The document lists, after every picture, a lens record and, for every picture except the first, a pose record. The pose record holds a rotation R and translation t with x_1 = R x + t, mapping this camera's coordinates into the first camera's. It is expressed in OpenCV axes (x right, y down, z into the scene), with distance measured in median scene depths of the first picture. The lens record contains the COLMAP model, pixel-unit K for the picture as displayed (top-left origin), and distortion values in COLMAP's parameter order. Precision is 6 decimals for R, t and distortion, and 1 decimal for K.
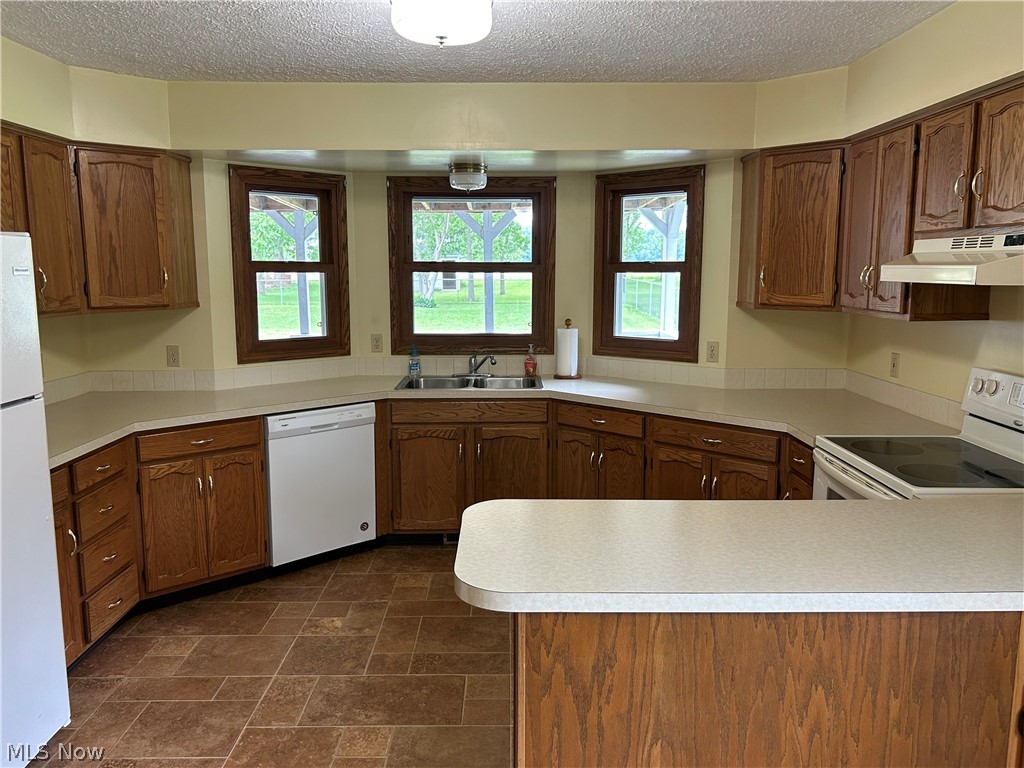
lens RADIAL K [[796.9, 0, 510.7], [0, 796.9, 383.8], [0, 0, 1]] dist [0.067289, -0.035836]
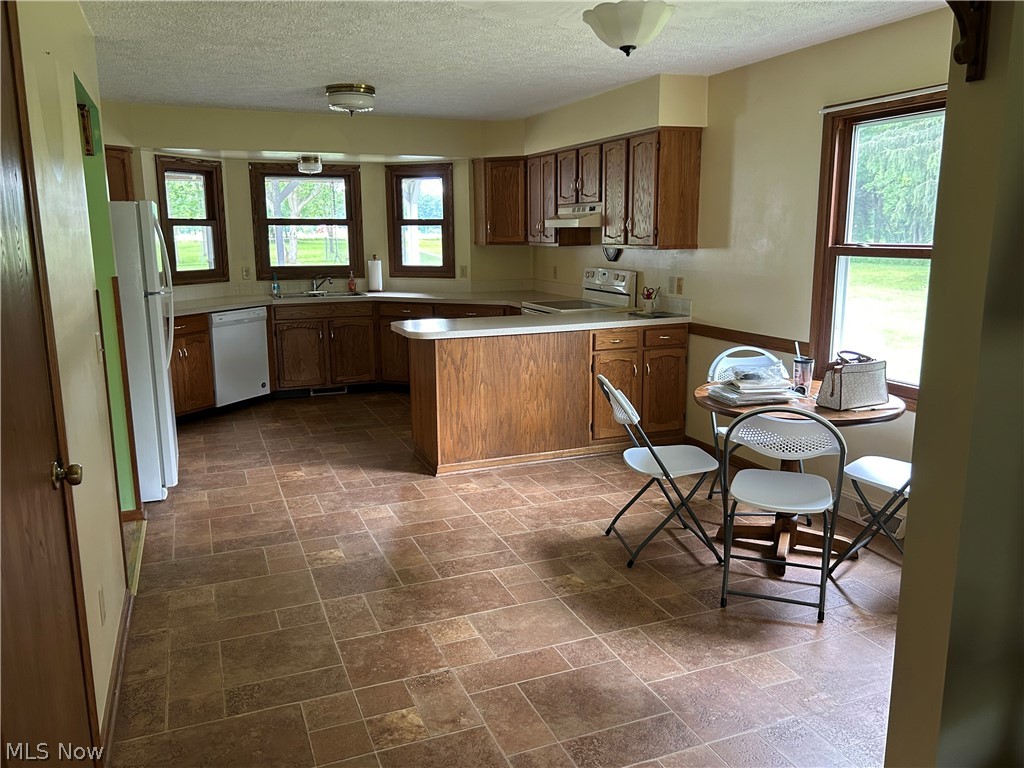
lens RADIAL K [[796.9, 0, 512.8], [0, 796.9, 380.8], [0, 0, 1]] dist [0.067289, -0.035836]
pose [[0.930030, -0.076103, 0.359518, -0.288682], [0.060594, 0.996688, 0.054232, 0.109858], [-0.362454, -0.028653, 0.931561, -0.663076]]
